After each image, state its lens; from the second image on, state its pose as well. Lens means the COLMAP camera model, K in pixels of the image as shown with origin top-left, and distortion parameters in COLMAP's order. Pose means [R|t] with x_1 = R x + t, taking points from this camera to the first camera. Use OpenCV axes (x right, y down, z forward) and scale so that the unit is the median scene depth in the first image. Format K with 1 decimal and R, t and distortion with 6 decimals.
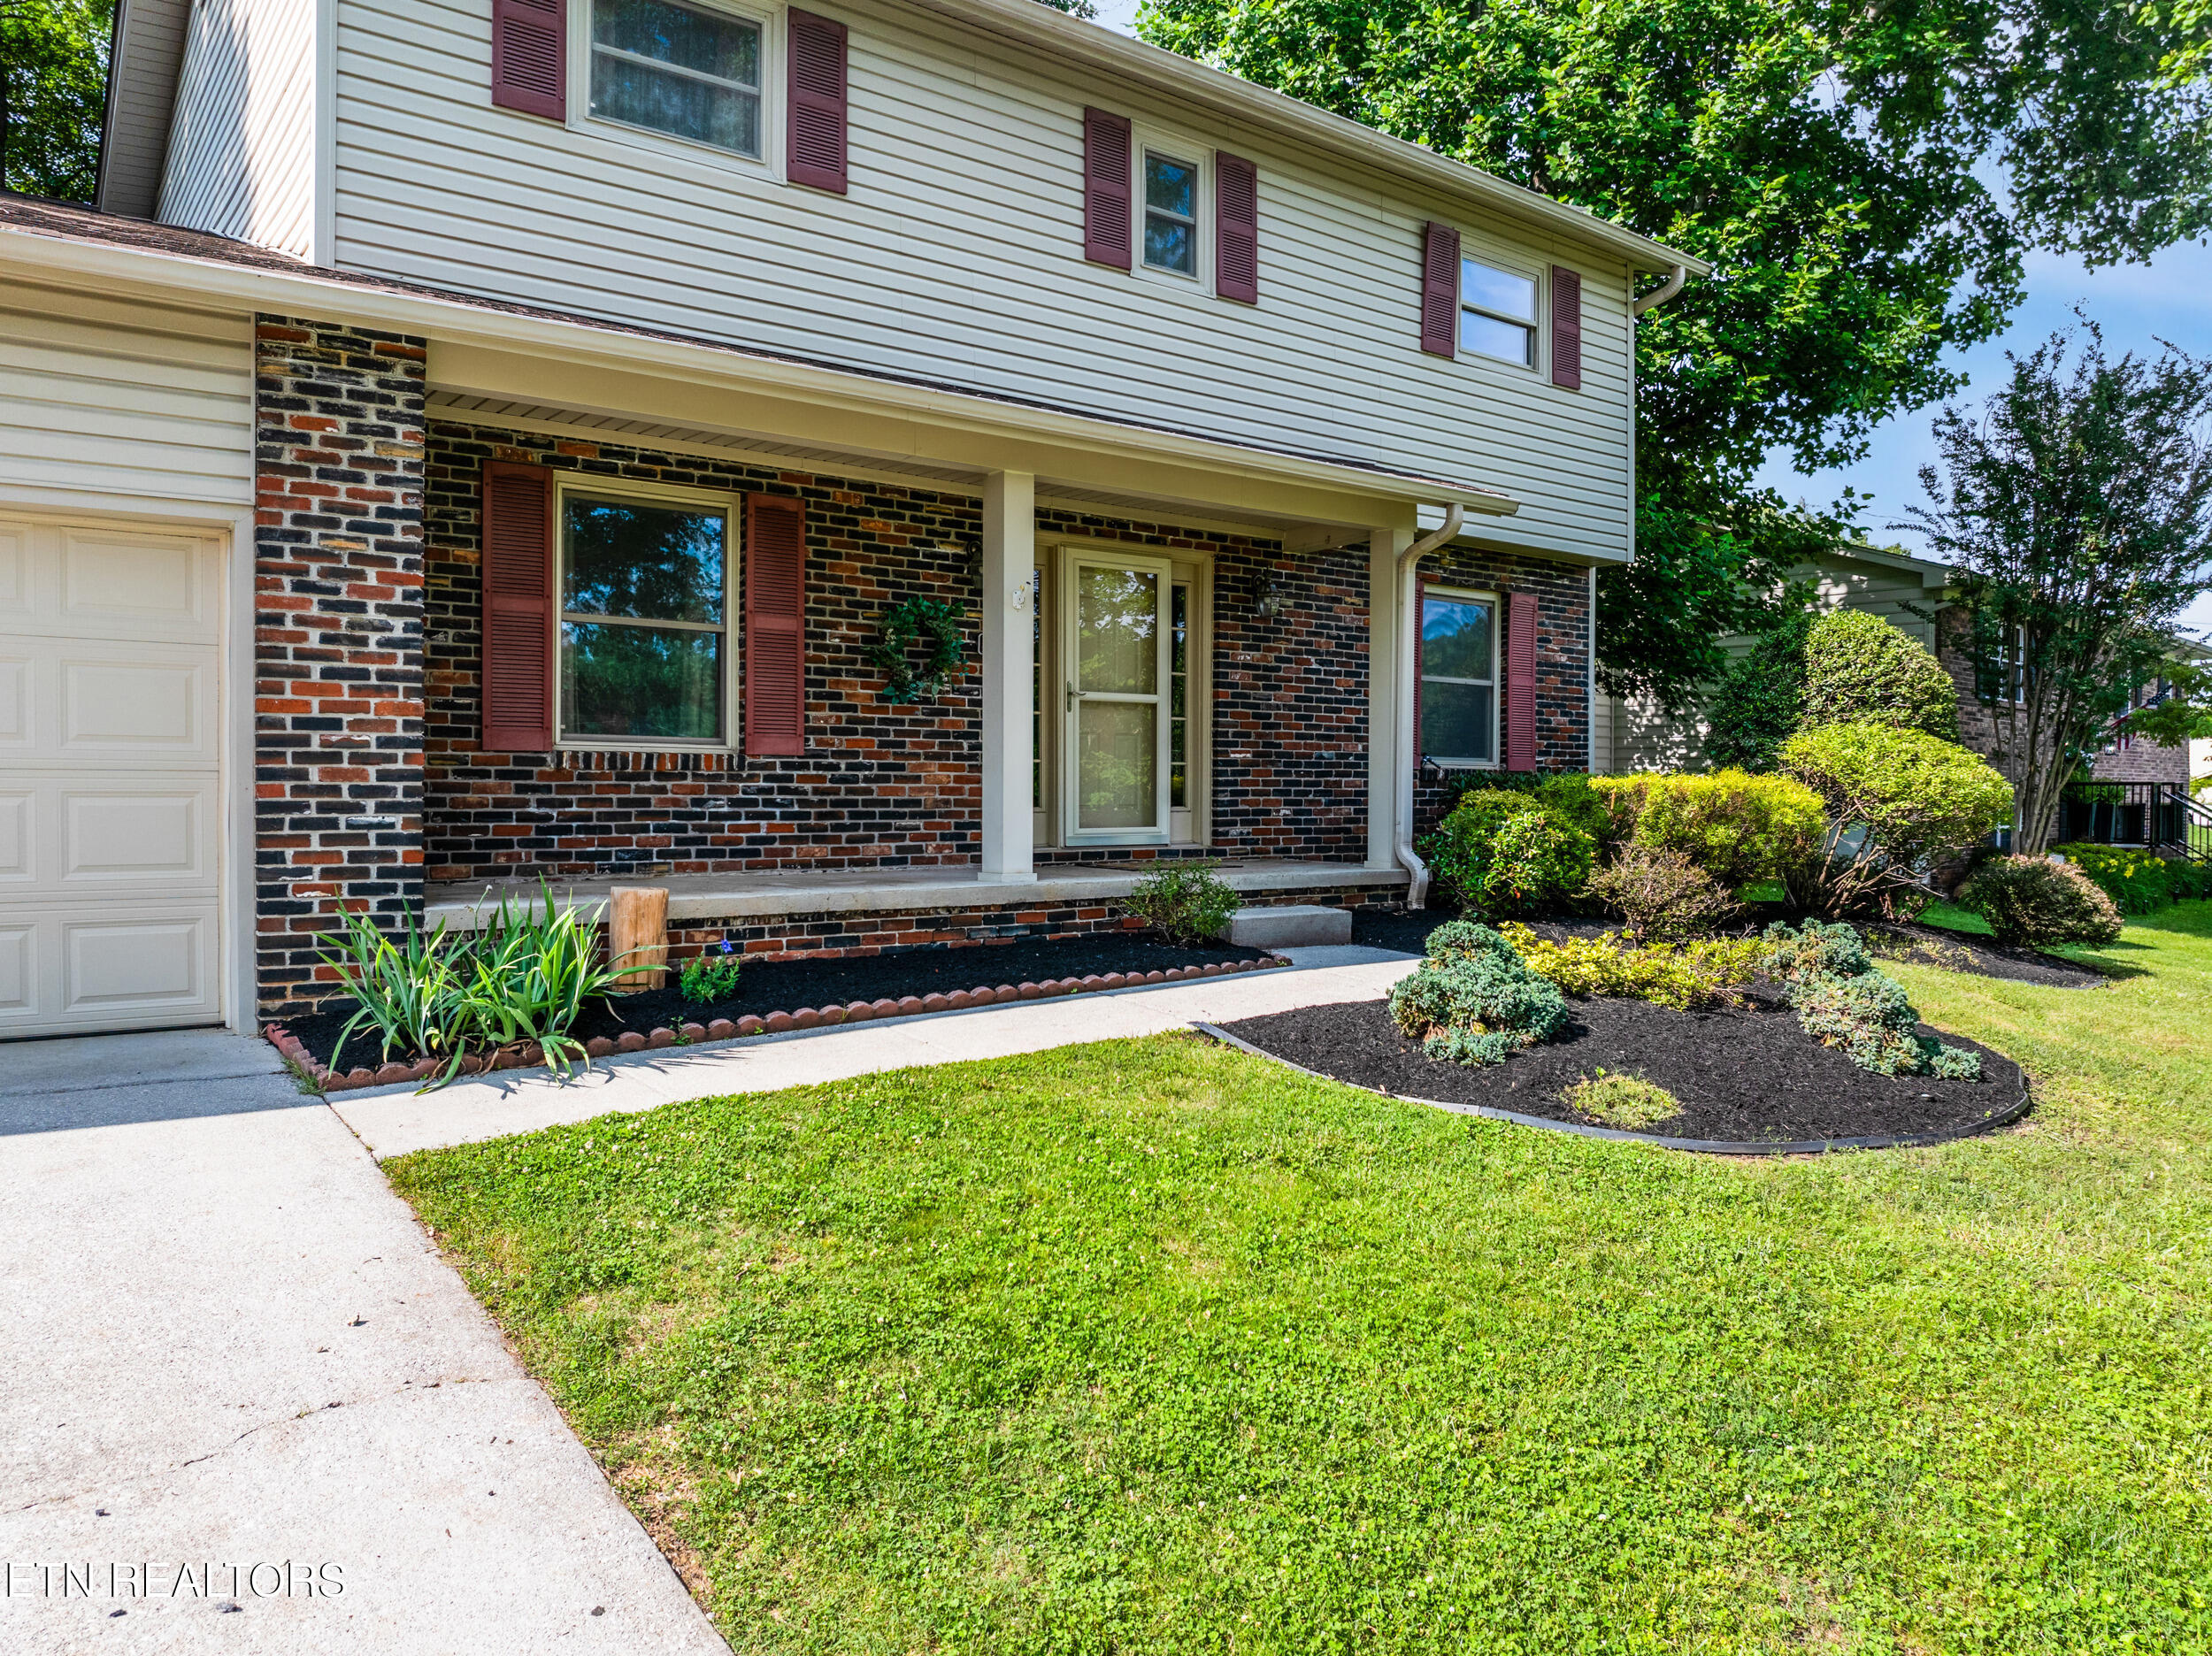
lens RADIAL K [[1555.8, 0, 1106.4], [0, 1555.8, 818.4], [0, 0, 1]] dist [-0.023075, -0.039361]
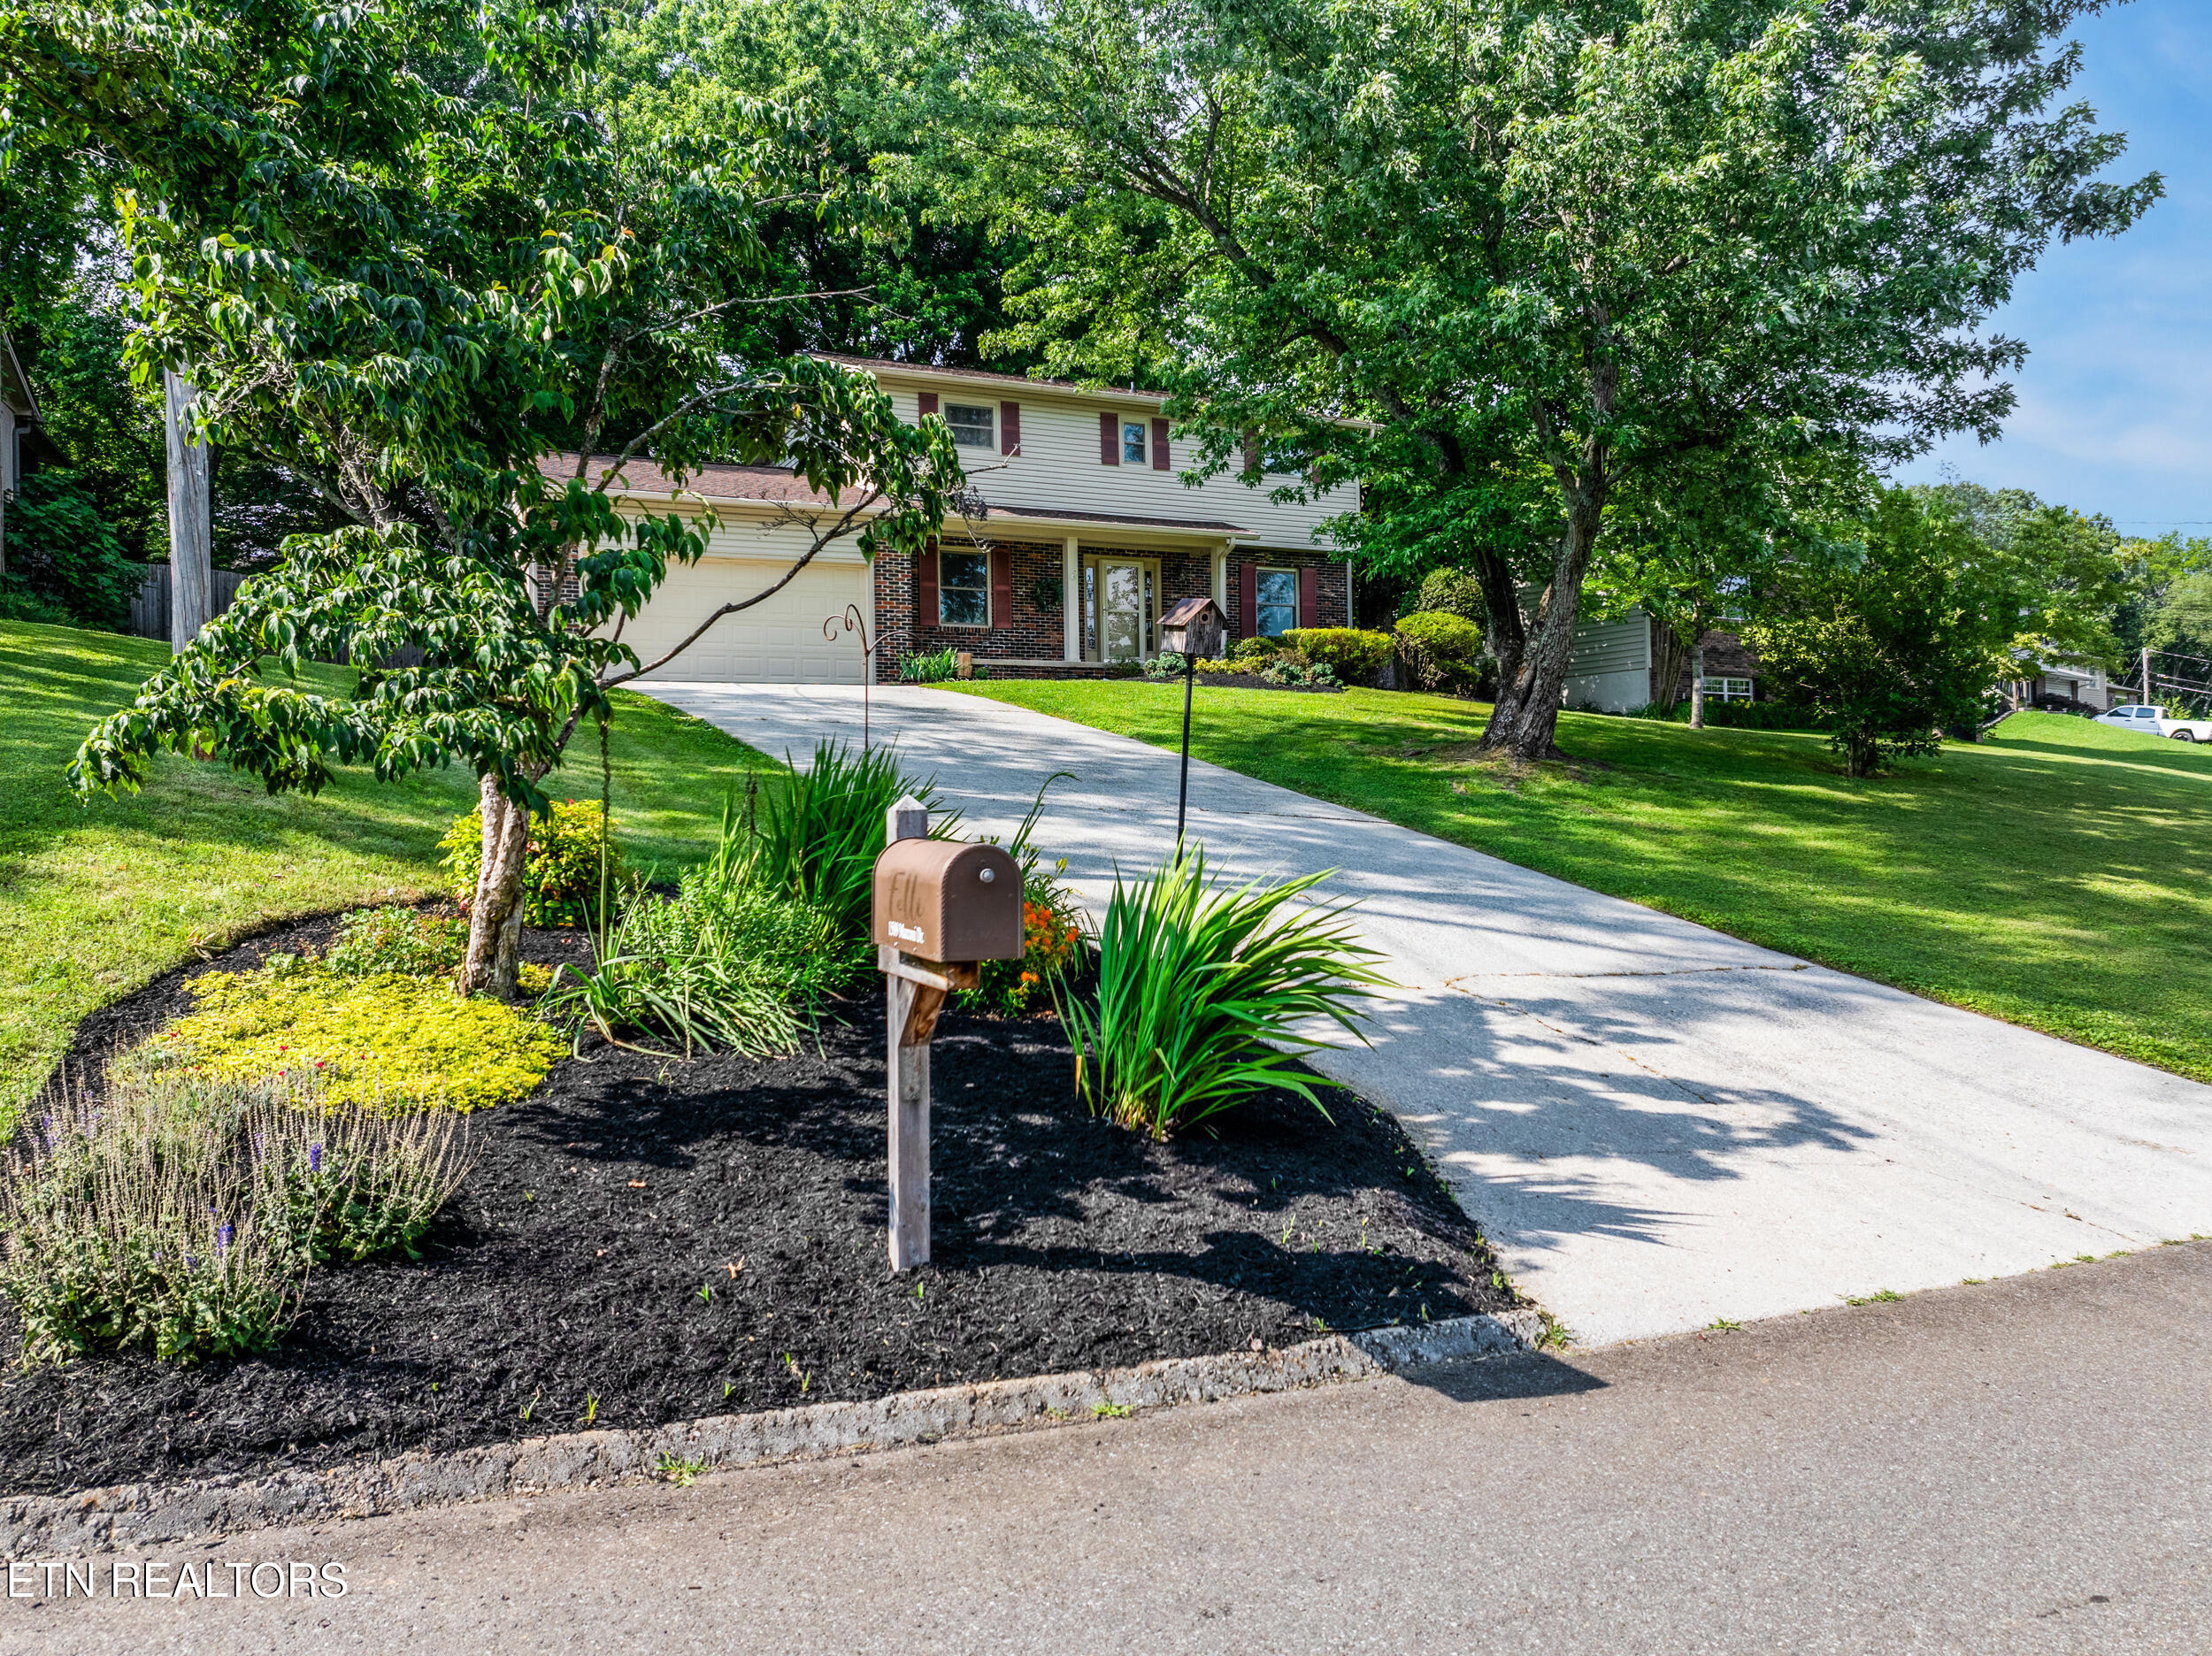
lens RADIAL K [[1616.7, 0, 1106.0], [0, 1616.7, 828.0], [0, 0, 1]] dist [-0.003583, -0.078681]
pose [[0.981564, -0.021426, -0.189930, 0.684083], [0.019345, 0.999731, -0.012808, 0.460136], [0.190153, 0.008898, 0.981714, -2.462934]]
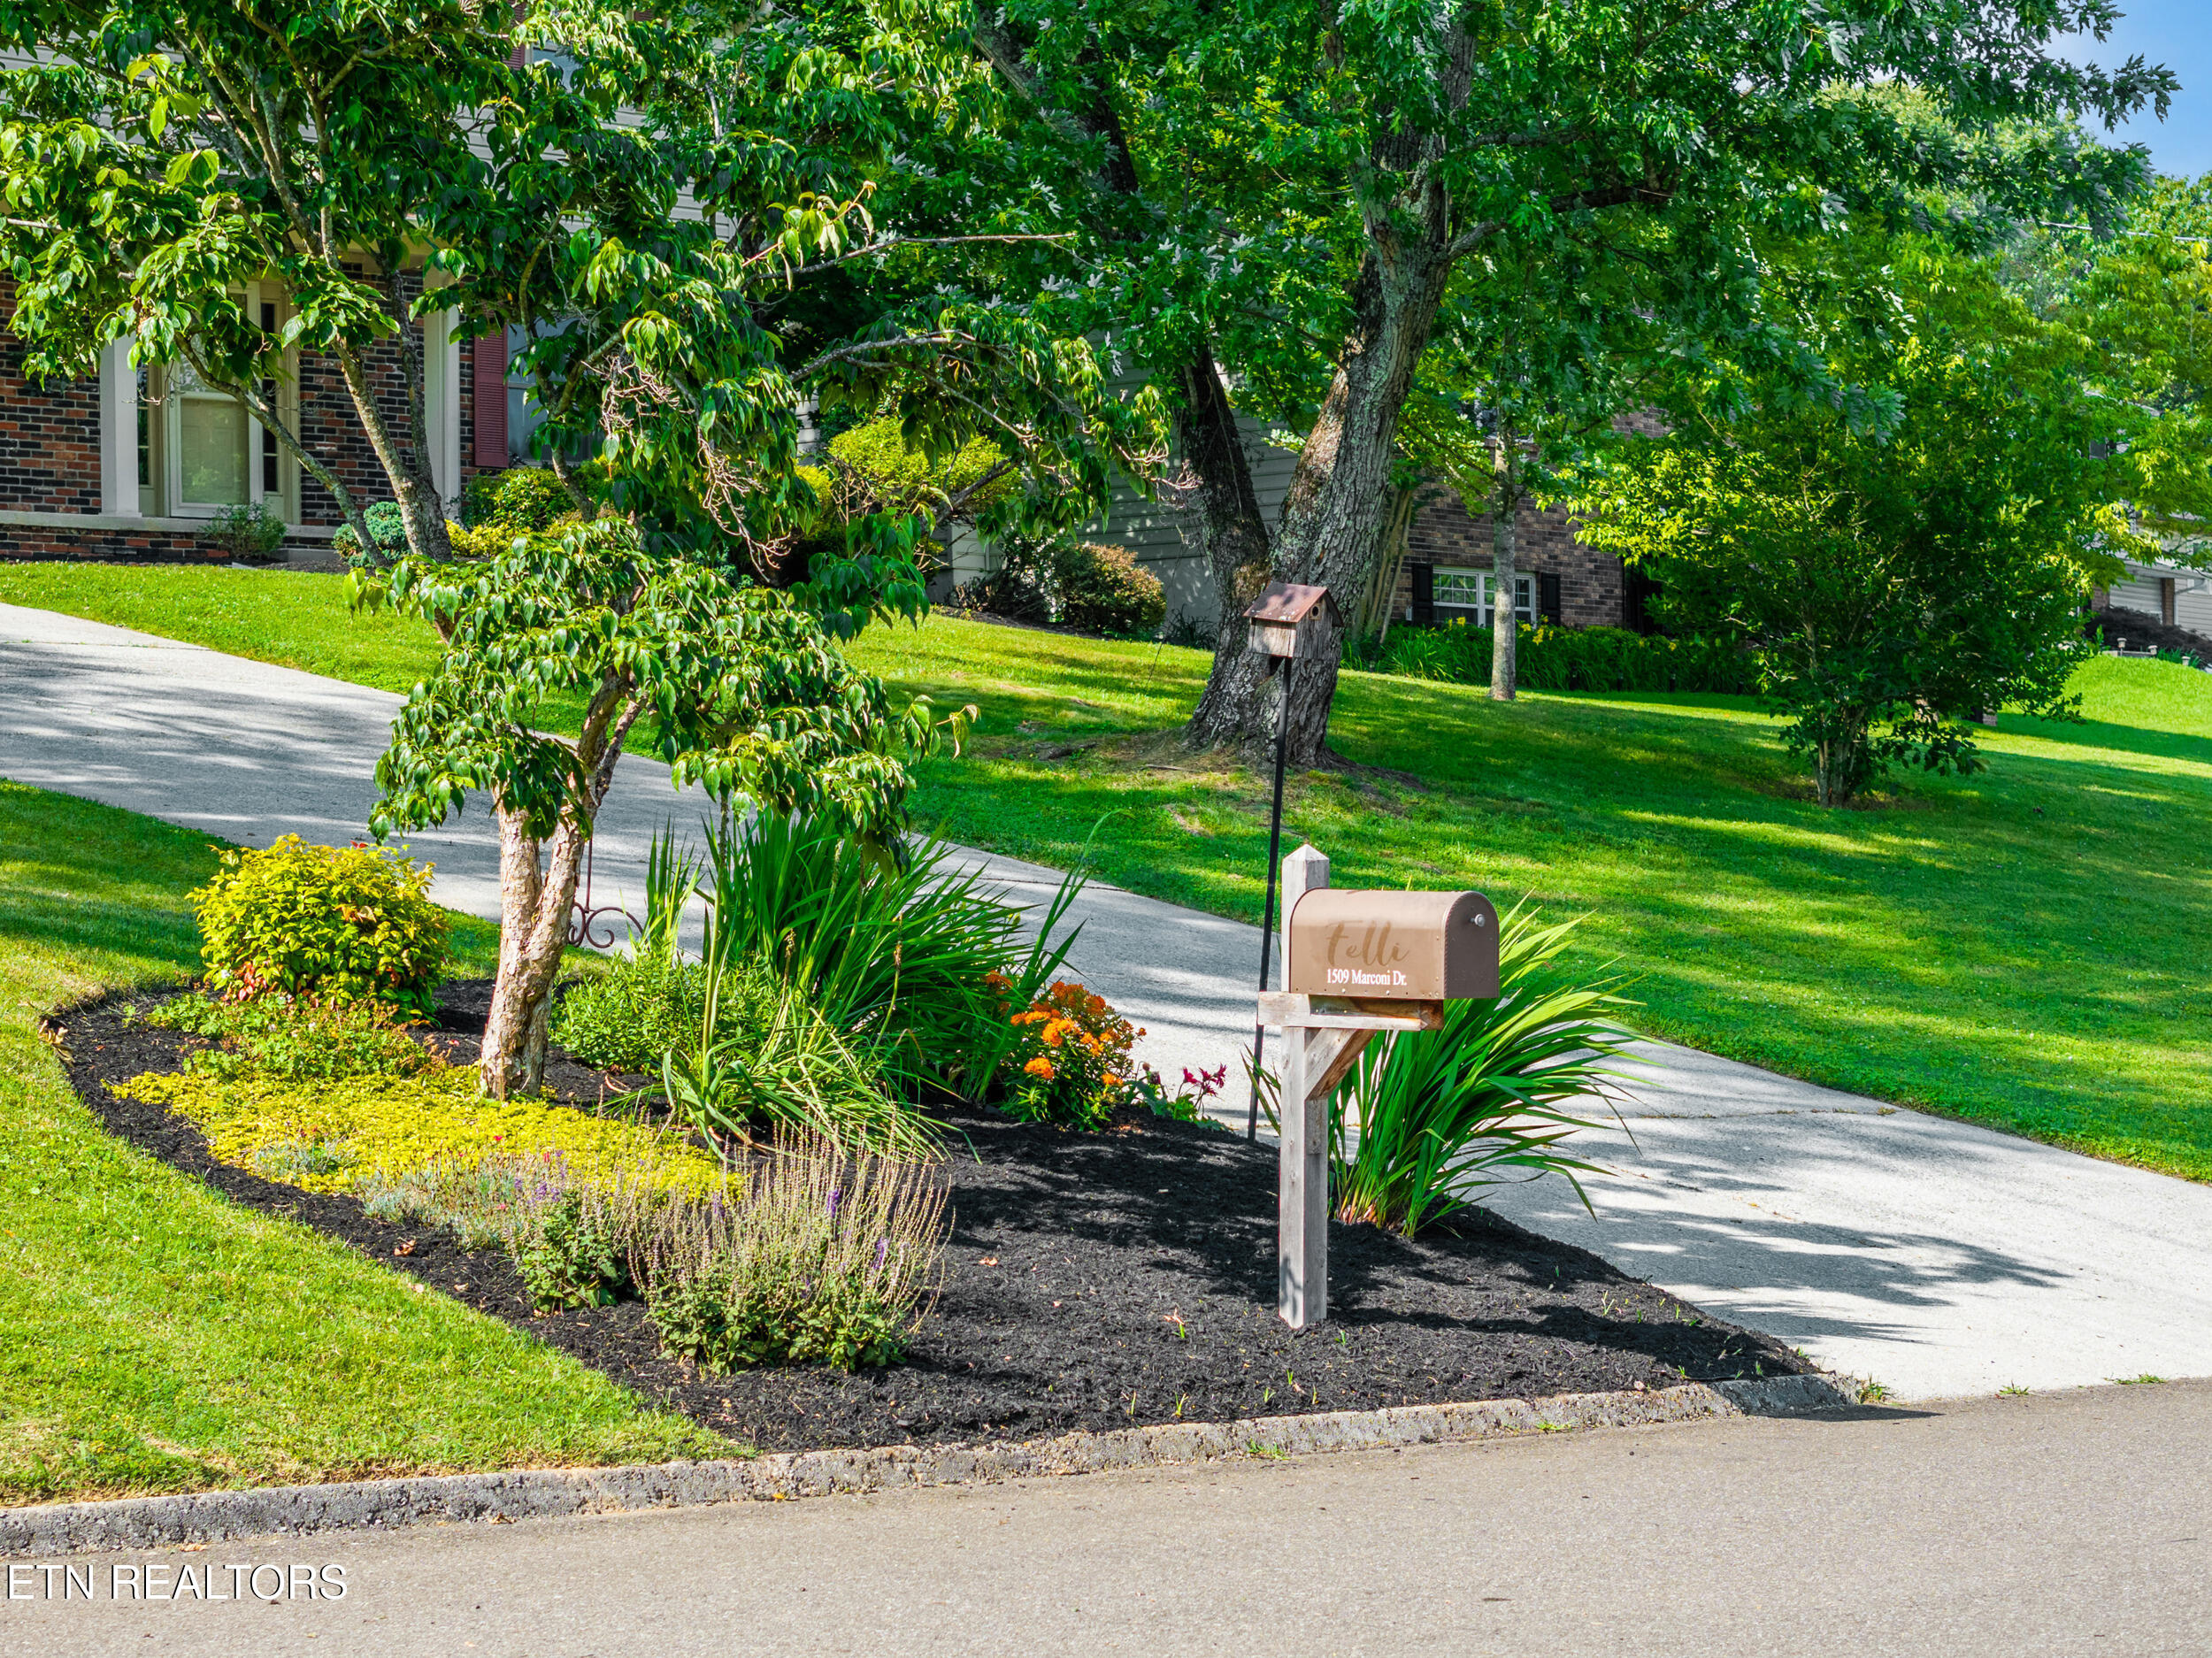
lens RADIAL K [[4622.3, 0, 1104.9], [0, 4622.3, 938.1], [0, 0, 1]] dist [-0.076730, 0.032625]
pose [[0.990906, -0.022426, 0.132673, 0.269998], [0.022933, 0.999734, -0.002291, 0.472982], [-0.132586, 0.005313, 0.991157, -3.394336]]
